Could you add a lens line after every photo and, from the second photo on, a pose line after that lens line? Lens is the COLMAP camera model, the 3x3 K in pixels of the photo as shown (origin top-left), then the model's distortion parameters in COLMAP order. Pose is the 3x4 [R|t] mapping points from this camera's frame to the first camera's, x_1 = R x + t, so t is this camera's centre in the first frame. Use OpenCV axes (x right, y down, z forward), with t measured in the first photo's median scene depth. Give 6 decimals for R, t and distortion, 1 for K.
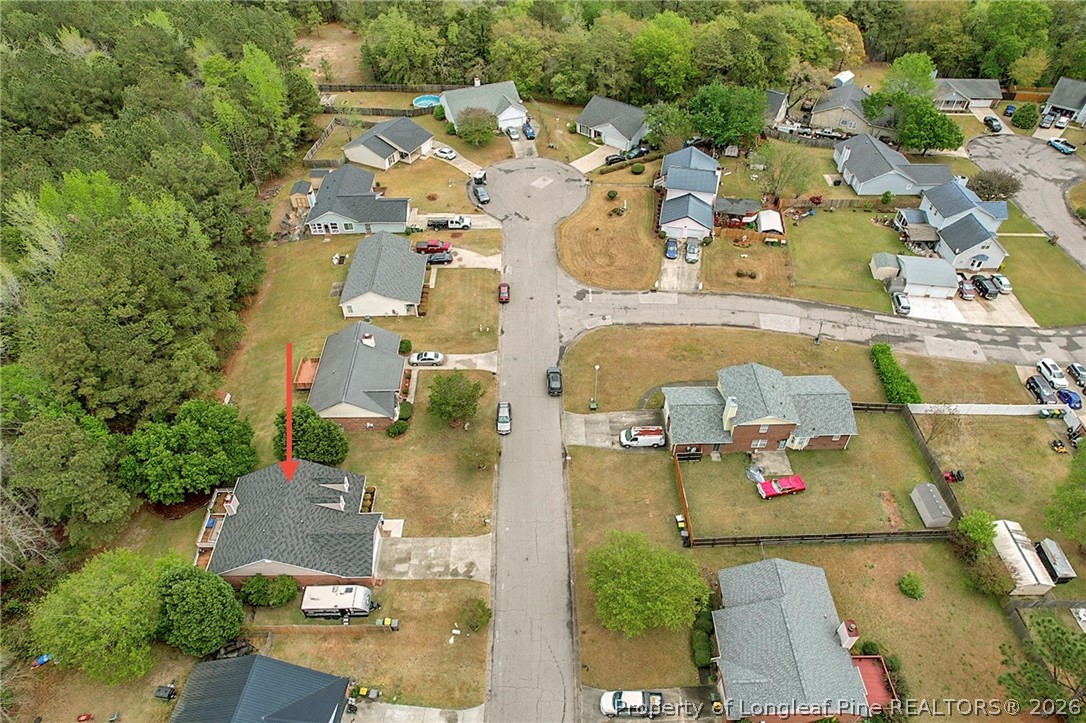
lens RADIAL K [[695.6, 0, 546.3], [0, 695.6, 359.5], [0, 0, 1]] dist [-0.035079, 0.014032]
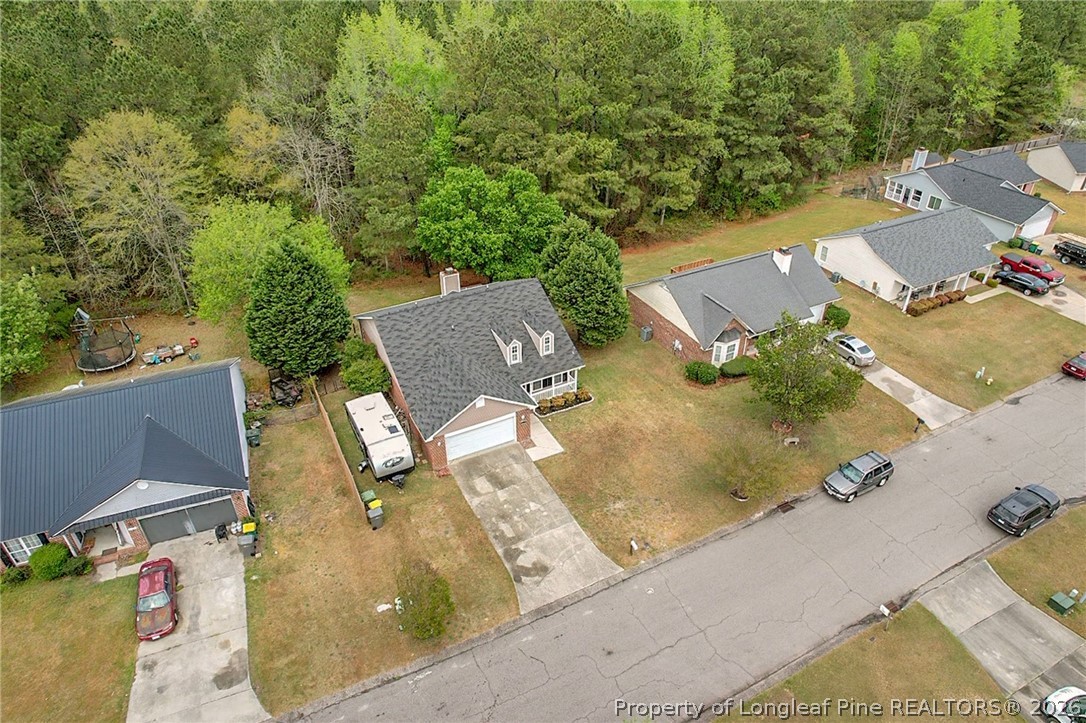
lens RADIAL K [[695.6, 0, 543.0], [0, 695.6, 365.8], [0, 0, 1]] dist [-0.035079, 0.014032]
pose [[0.442514, 0.497003, -0.746438, 0.149052], [-0.622768, 0.769231, 0.142981, 0.086120], [0.645245, 0.401587, 0.649913, 0.478344]]
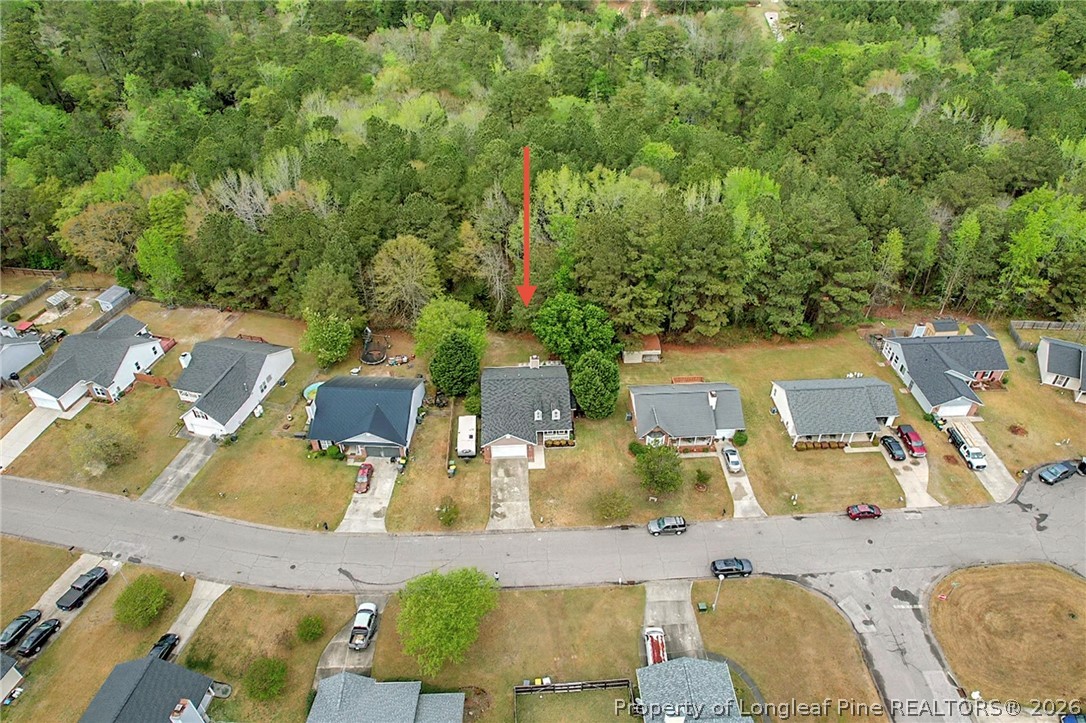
lens RADIAL K [[695.6, 0, 542.1], [0, 695.6, 360.7], [0, 0, 1]] dist [-0.035079, 0.014032]
pose [[0.032737, 0.612512, -0.789783, 0.516210], [-0.695073, 0.581778, 0.422383, -0.312545], [0.718193, 0.535129, 0.444786, 0.294708]]
